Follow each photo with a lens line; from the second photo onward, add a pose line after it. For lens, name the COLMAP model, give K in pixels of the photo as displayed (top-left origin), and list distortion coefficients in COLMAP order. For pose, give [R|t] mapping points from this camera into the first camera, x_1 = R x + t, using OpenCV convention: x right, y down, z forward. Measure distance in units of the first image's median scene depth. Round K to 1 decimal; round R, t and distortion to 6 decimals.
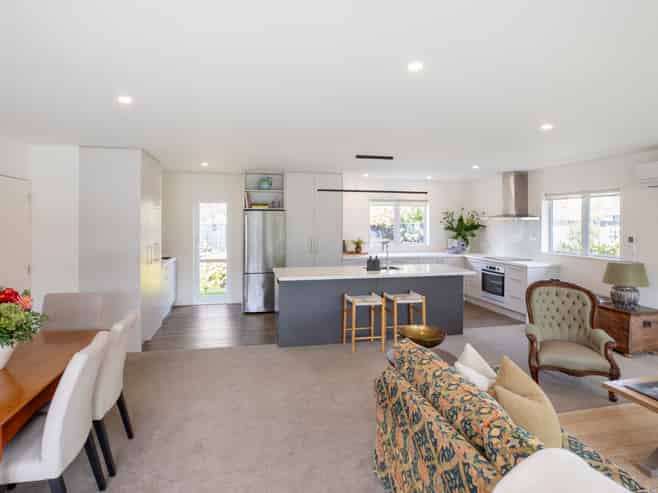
lens RADIAL K [[369.0, 0, 327.4], [0, 369.0, 224.2], [0, 0, 1]] dist [-0.026250, -0.000069]
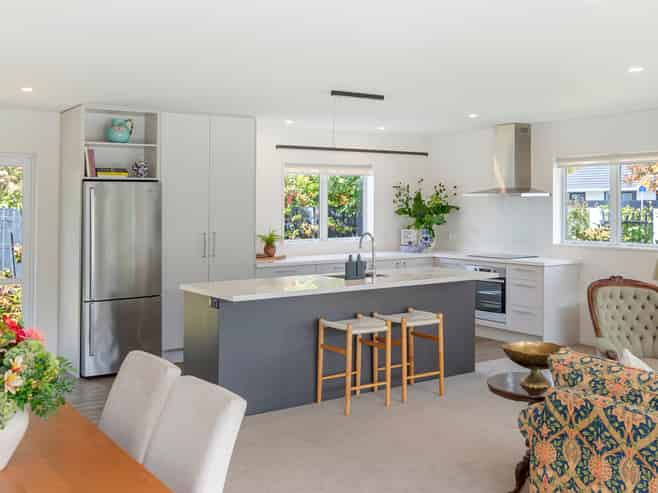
lens RADIAL K [[703.7, 0, 330.6], [0, 703.7, 204.7], [0, 0, 1]] dist [-0.003618, 0.017050]
pose [[0.928712, -0.009184, 0.370687, -0.274360], [0.012764, 0.999893, -0.007207, 0.007724], [-0.370581, 0.011425, 0.928730, -0.058554]]
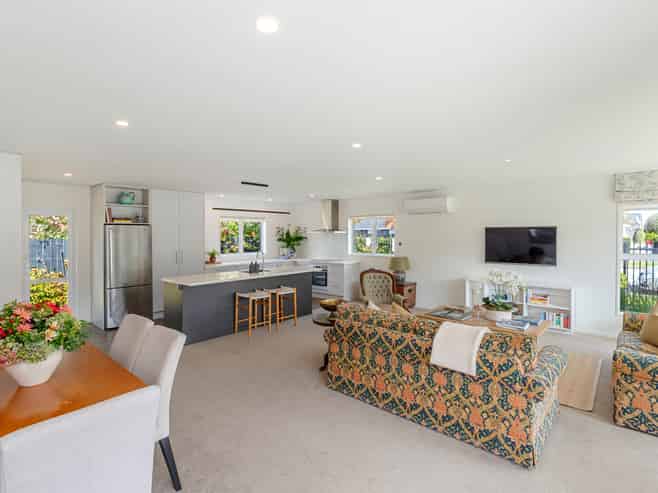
lens RADIAL K [[335.7, 0, 336.4], [0, 335.7, 243.2], [0, 0, 1]] dist [-0.000208, -0.000363]
pose [[0.807230, -0.022816, 0.589796, -0.260590], [0.013946, 0.999711, 0.019587, 0.003095], [-0.590072, -0.007586, 0.807315, -0.083829]]
